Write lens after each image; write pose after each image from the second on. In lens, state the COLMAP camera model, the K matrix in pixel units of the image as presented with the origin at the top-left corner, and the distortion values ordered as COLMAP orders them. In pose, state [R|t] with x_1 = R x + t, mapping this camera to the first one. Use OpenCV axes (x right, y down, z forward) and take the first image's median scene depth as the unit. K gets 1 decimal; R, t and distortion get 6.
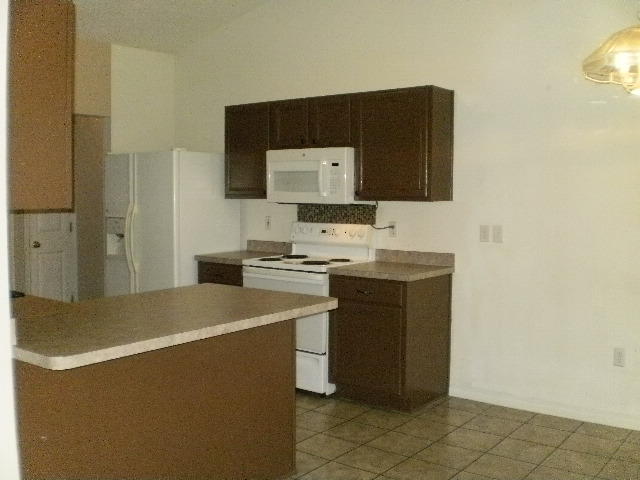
lens RADIAL K [[697.9, 0, 320.0], [0, 697.9, 240.0], [0, 0, 1]] dist [-0.084542, 0.004379]
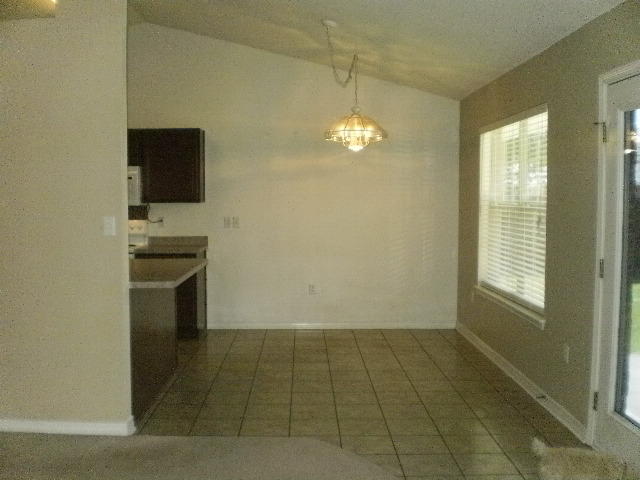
lens RADIAL K [[697.9, 0, 320.0], [0, 697.9, 240.0], [0, 0, 1]] dist [-0.084542, 0.004379]
pose [[0.779039, -0.043186, 0.625487, -0.525973], [0.049326, 0.998754, 0.007523, 0.025861], [-0.625032, 0.024992, 0.780199, -0.329360]]
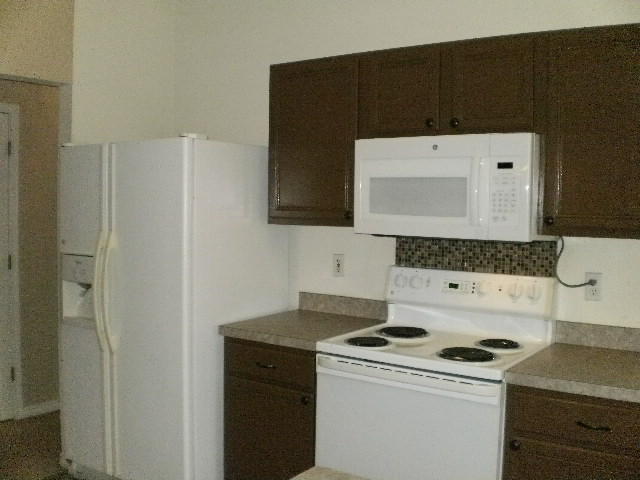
lens RADIAL K [[697.9, 0, 320.0], [0, 697.9, 240.0], [0, 0, 1]] dist [-0.084542, 0.004379]
pose [[0.999150, 0.007205, 0.040599, -0.125830], [-0.006481, 0.999818, -0.017945, -0.038780], [-0.040721, 0.017667, 0.999014, 0.449130]]
